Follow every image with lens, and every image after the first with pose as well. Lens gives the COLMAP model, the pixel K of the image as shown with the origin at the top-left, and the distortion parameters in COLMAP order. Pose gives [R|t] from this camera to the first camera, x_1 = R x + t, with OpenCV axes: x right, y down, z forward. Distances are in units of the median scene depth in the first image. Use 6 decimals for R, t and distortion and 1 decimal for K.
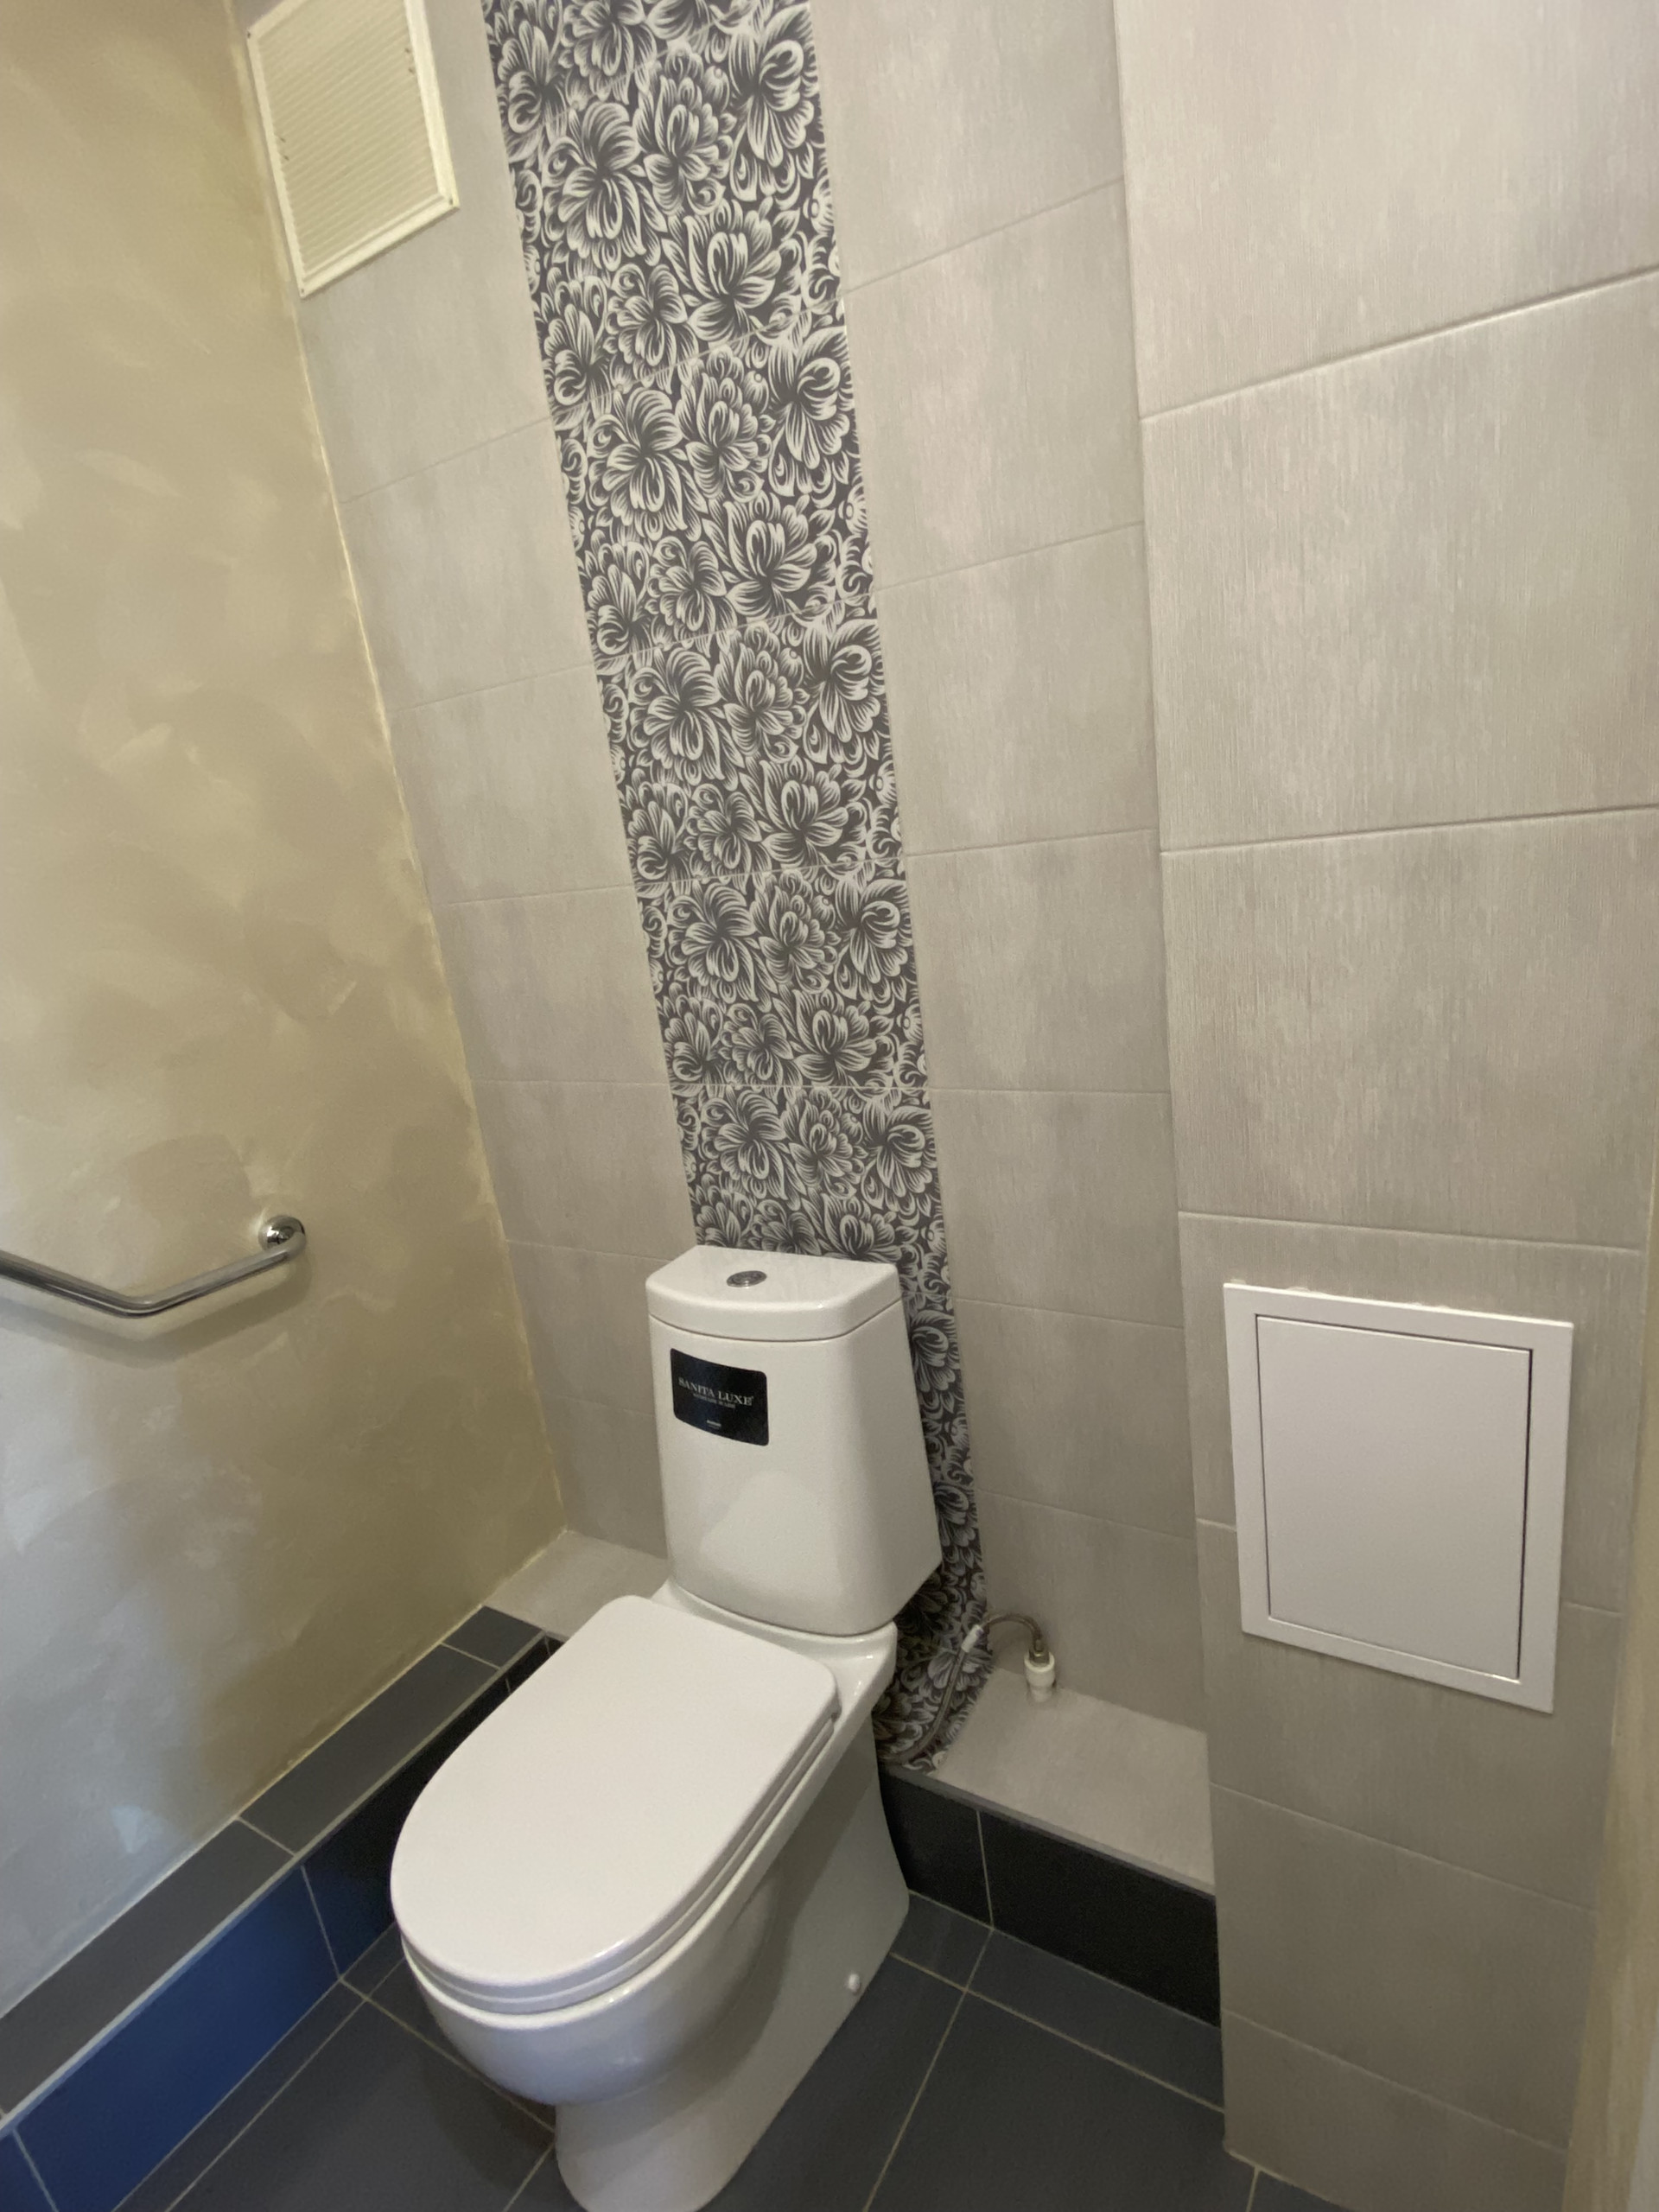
lens RADIAL K [[1102.9, 0, 834.7], [0, 1102.9, 1098.6], [0, 0, 1]] dist [0.030716, -0.030661]
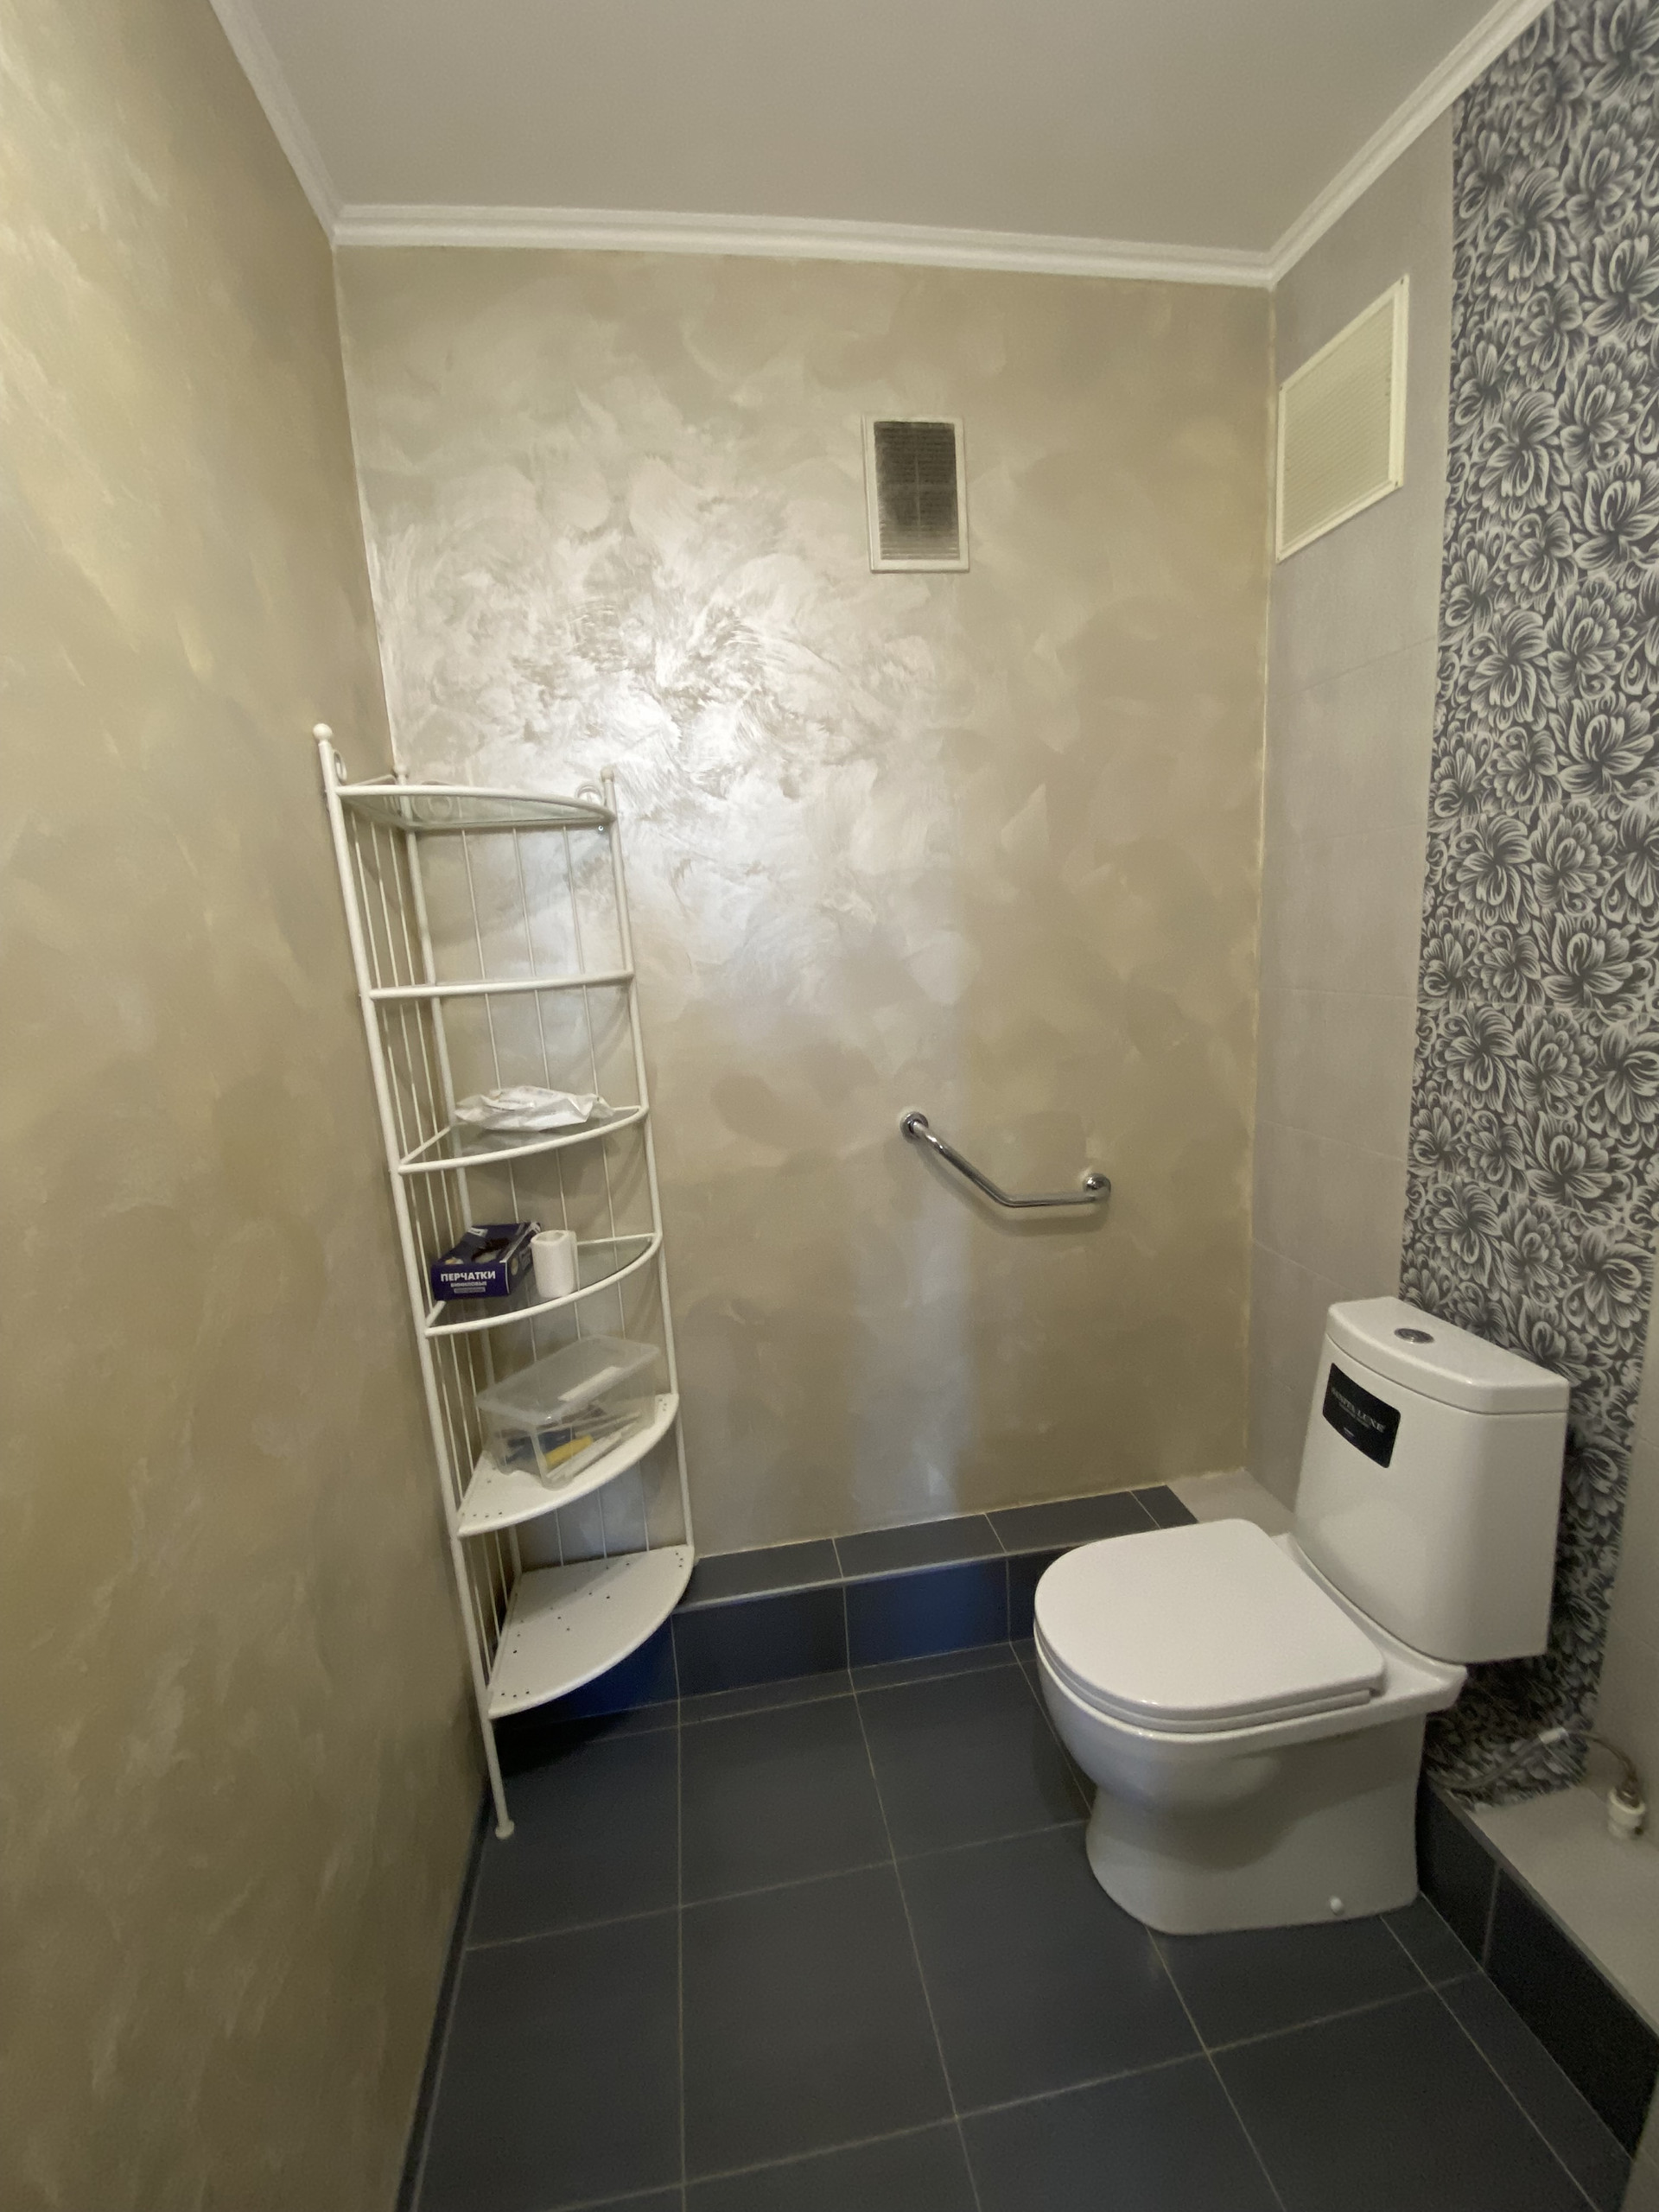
lens RADIAL K [[900.1, 0, 831.2], [0, 900.1, 1098.3], [0, 0, 1]] dist [0.015148, -0.018190]
pose [[0.651086, 0.227518, -0.724101, 0.157216], [-0.226107, 0.968841, 0.101109, -0.041824], [0.724543, 0.097894, 0.682242, -0.157805]]
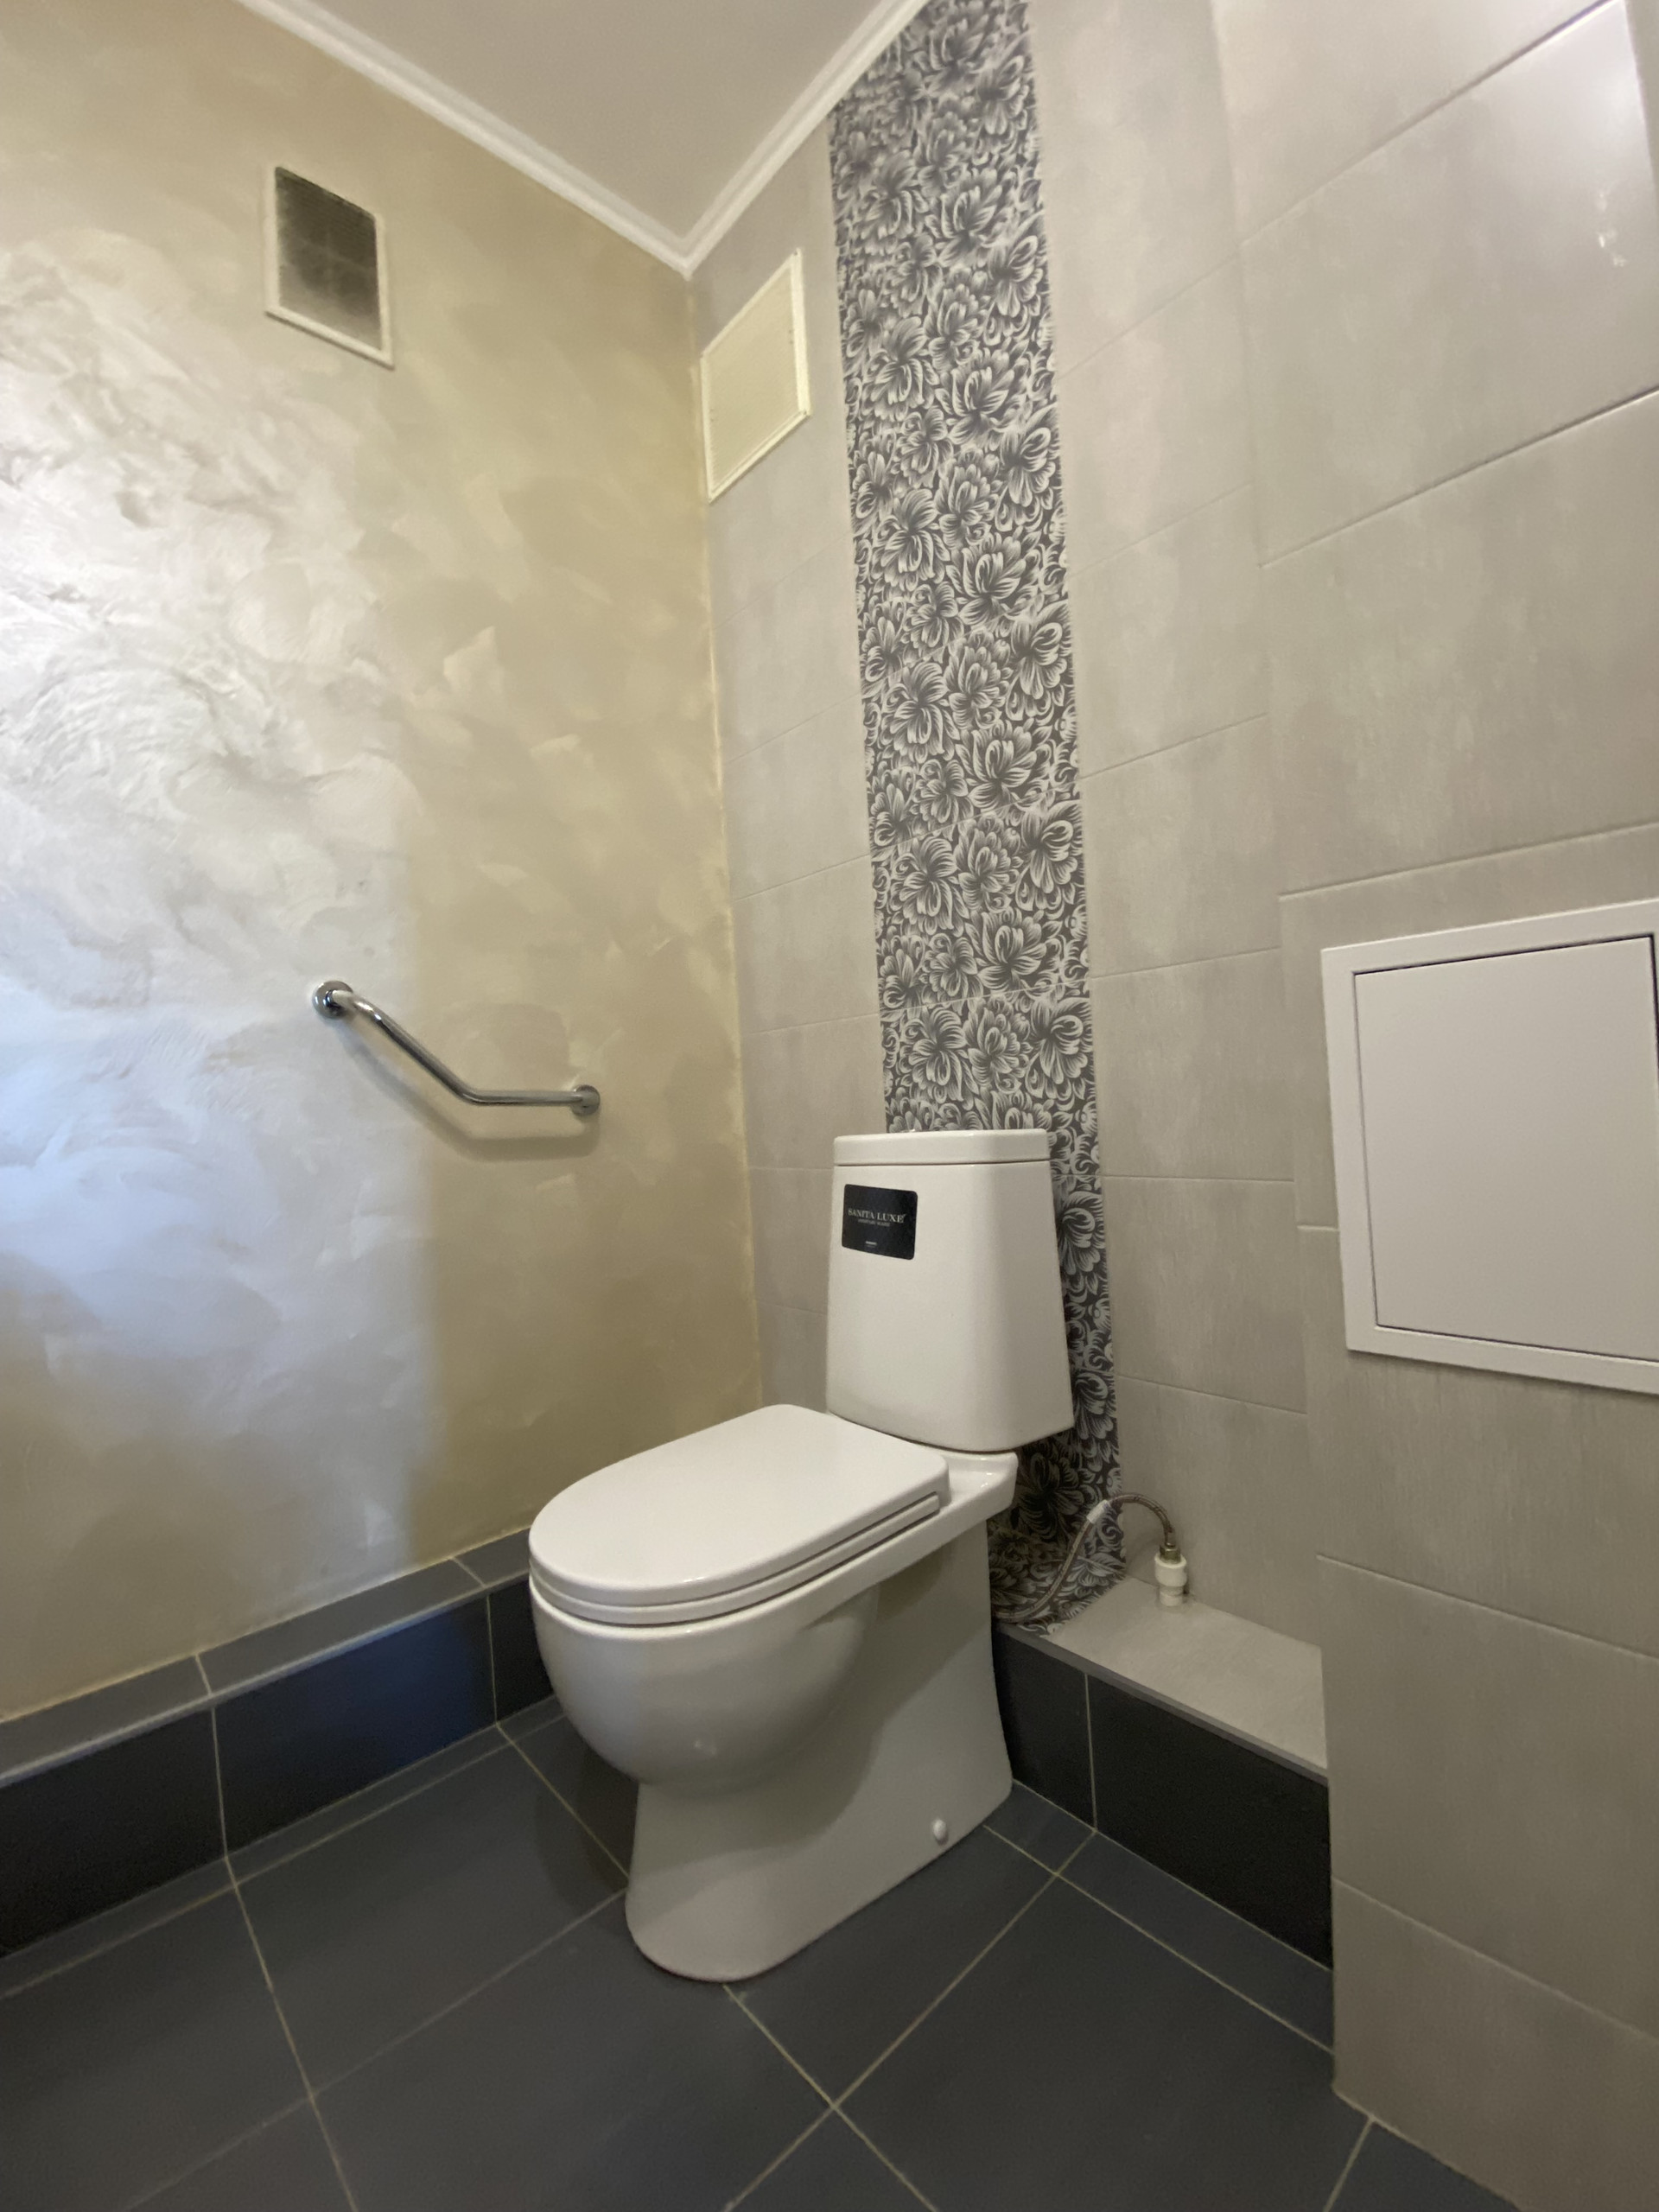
lens RADIAL K [[900.1, 0, 832.2], [0, 900.1, 1088.8], [0, 0, 1]] dist [0.015148, -0.018190]
pose [[0.957429, 0.072555, -0.279401, 0.096415], [-0.135690, 0.967419, -0.213749, 0.328972], [0.254790, 0.242561, 0.936080, 0.071061]]
